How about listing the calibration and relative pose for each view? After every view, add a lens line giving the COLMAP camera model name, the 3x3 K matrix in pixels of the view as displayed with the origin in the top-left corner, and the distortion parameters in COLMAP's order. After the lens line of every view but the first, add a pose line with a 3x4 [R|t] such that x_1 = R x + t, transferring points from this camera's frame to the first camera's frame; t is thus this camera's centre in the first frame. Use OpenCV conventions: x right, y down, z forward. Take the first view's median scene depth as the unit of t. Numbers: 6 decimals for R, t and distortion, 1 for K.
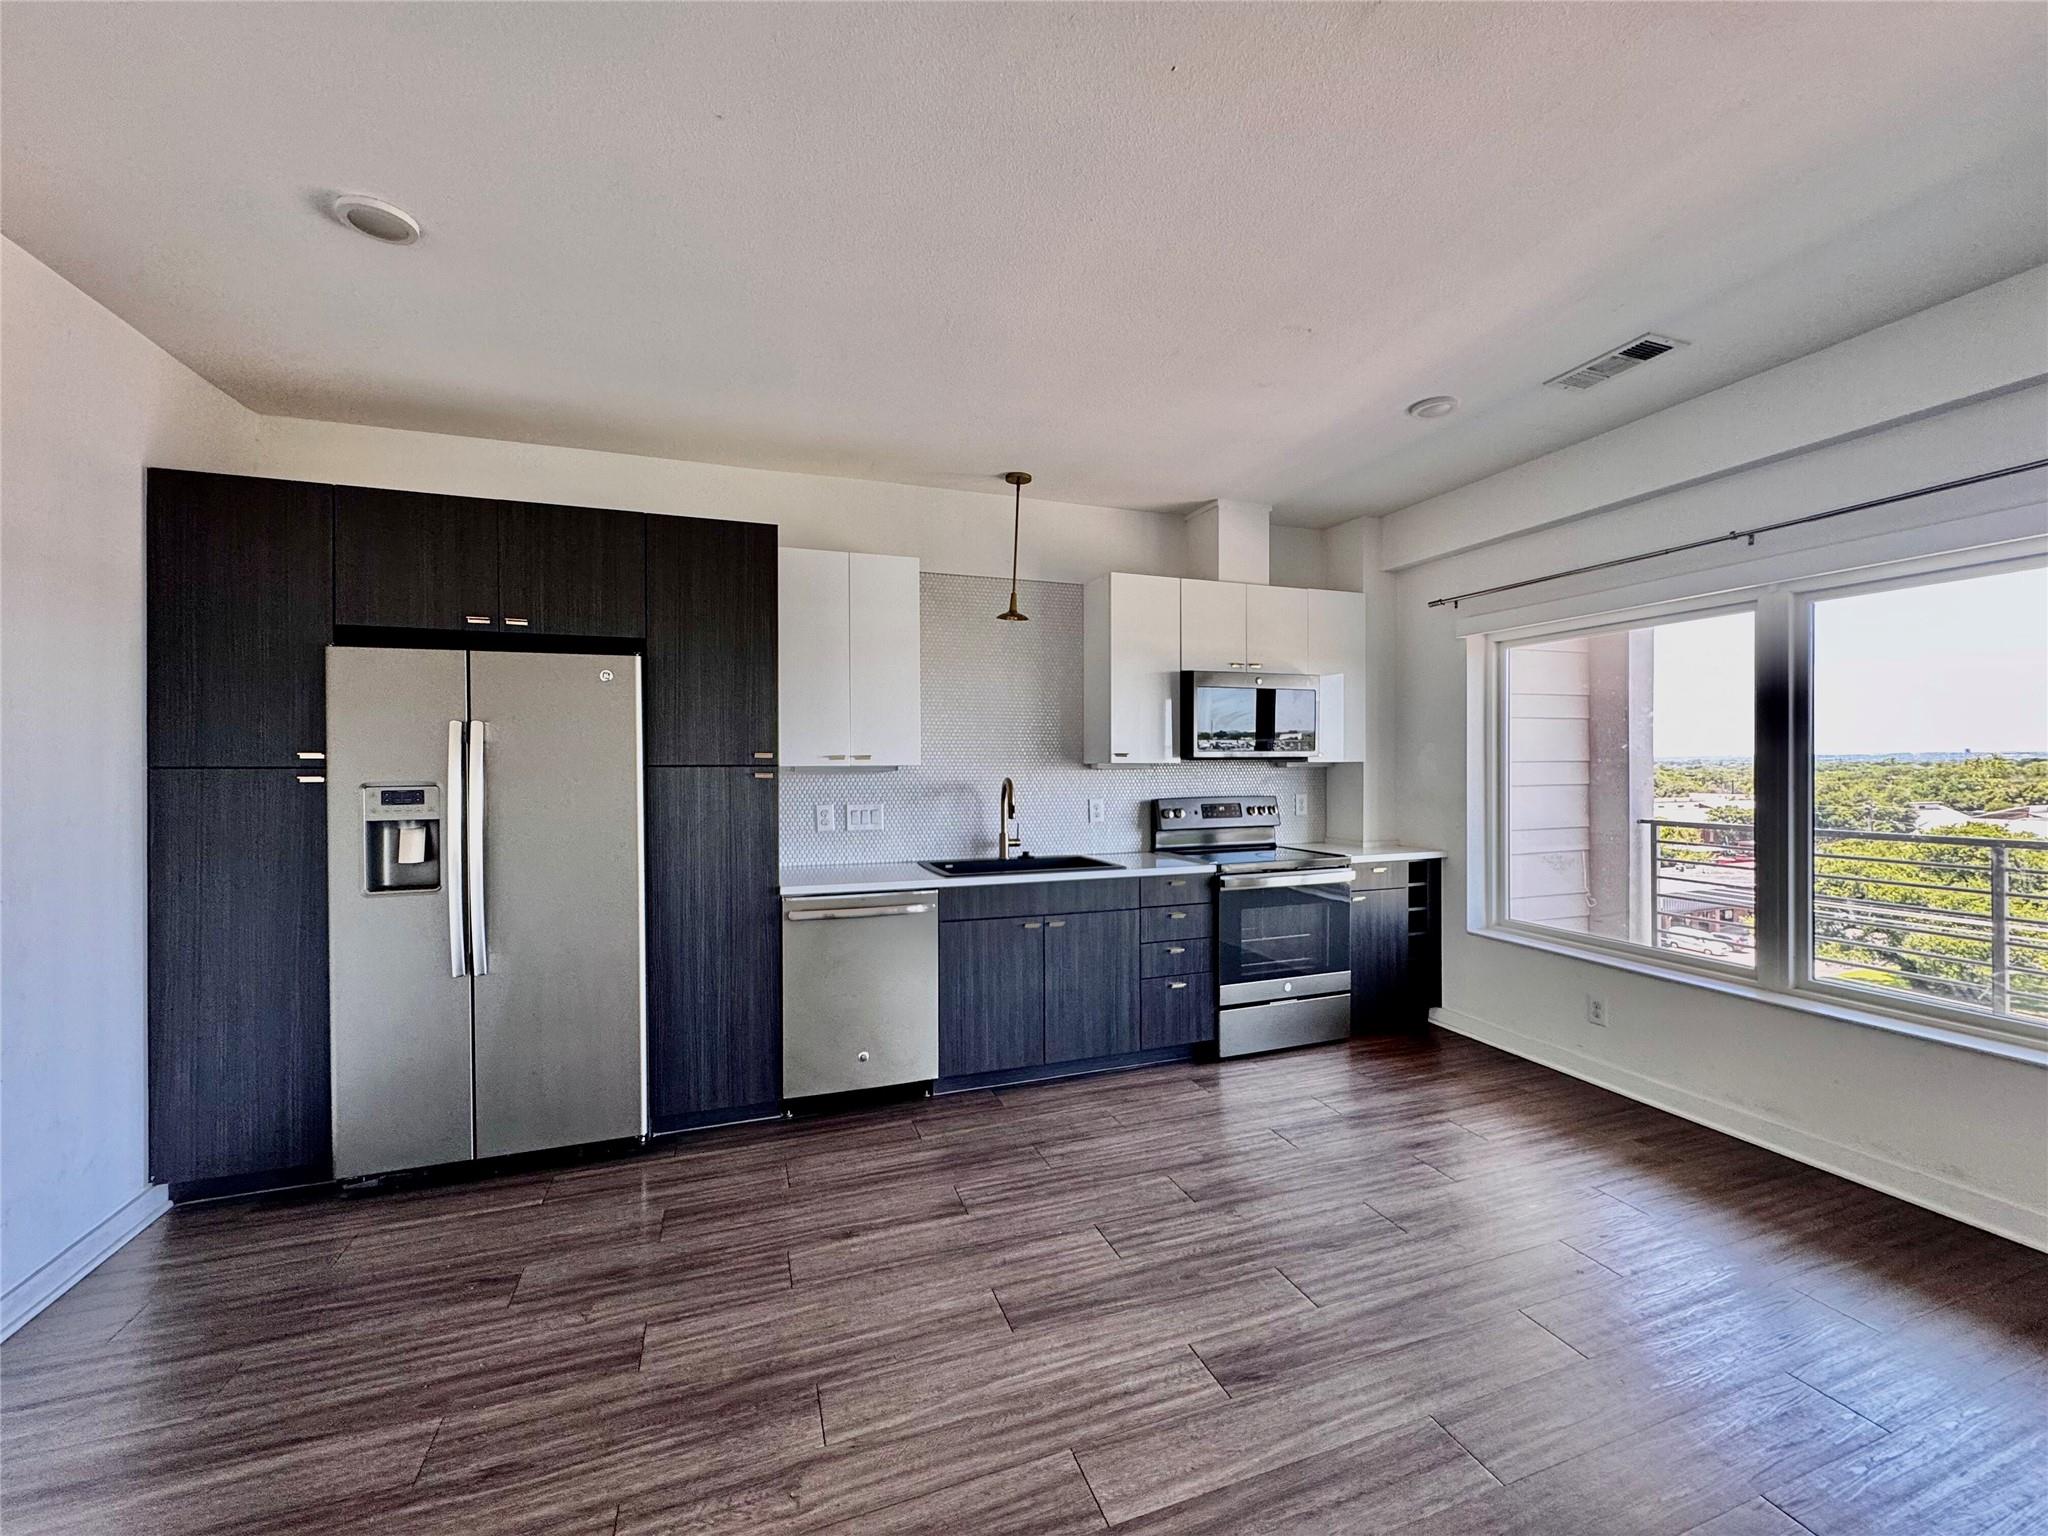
lens RADIAL K [[817.6, 0, 1024.5], [0, 817.6, 770.8], [0, 0, 1]] dist [-0.002040, 0.000190]
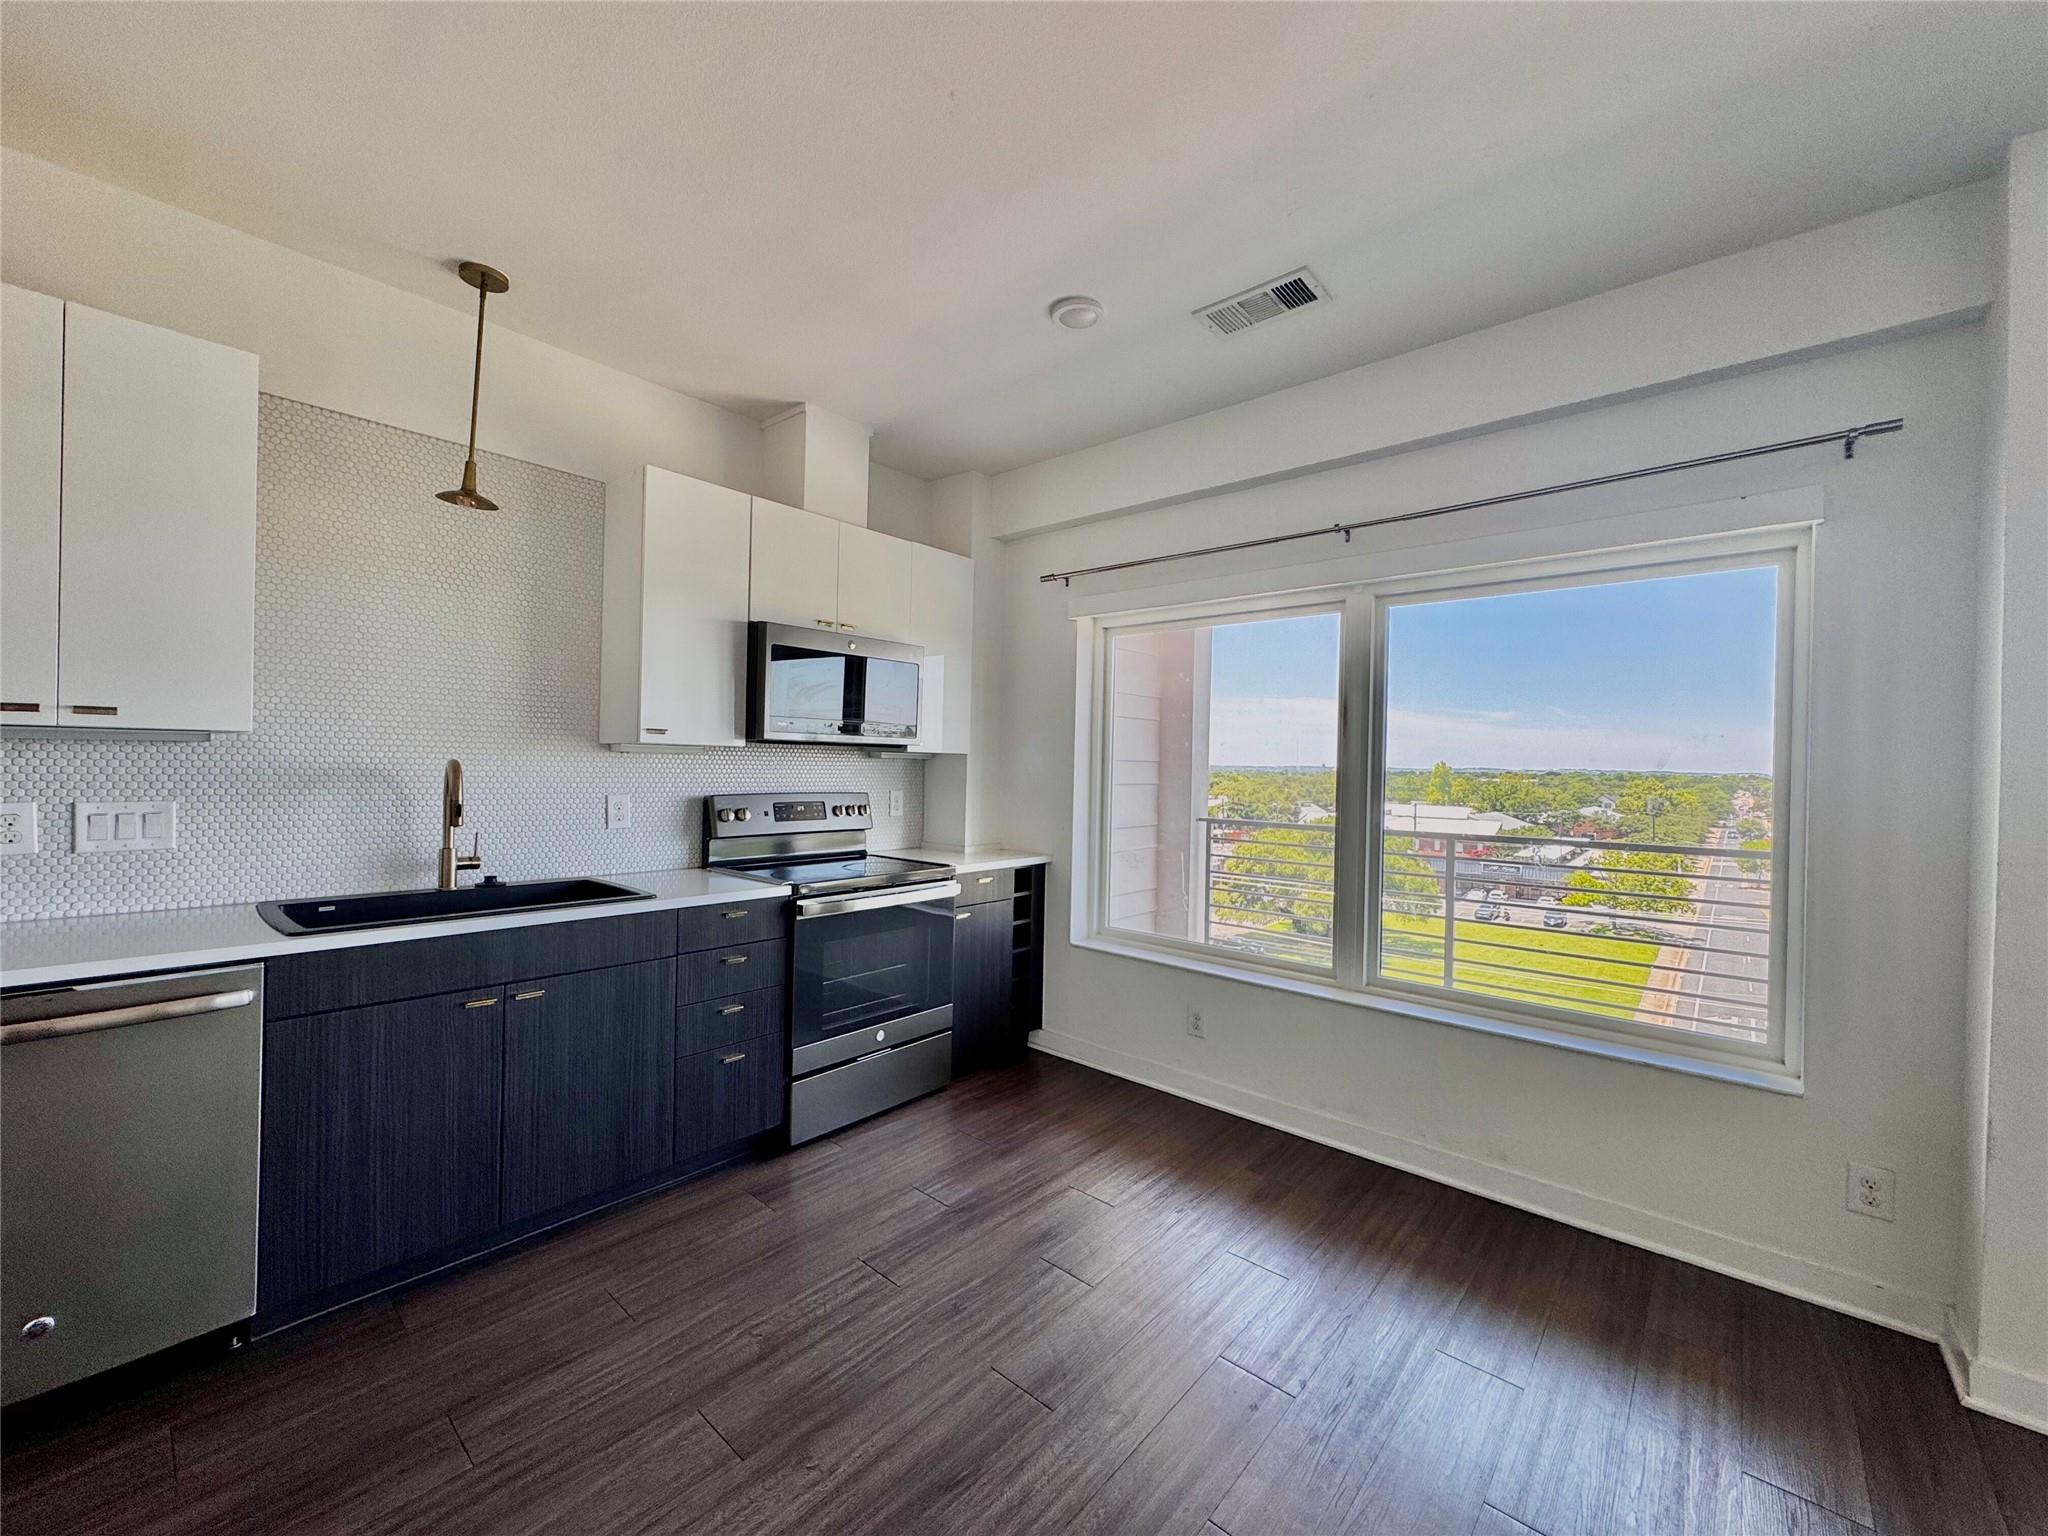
lens RADIAL K [[817.6, 0, 1024.5], [0, 817.6, 770.8], [0, 0, 1]] dist [-0.002040, 0.000190]
pose [[0.874723, 0.020681, 0.484181, 0.055744], [-0.022295, 0.999748, -0.002424, 0.008570], [-0.484110, -0.008675, 0.874964, 0.239281]]
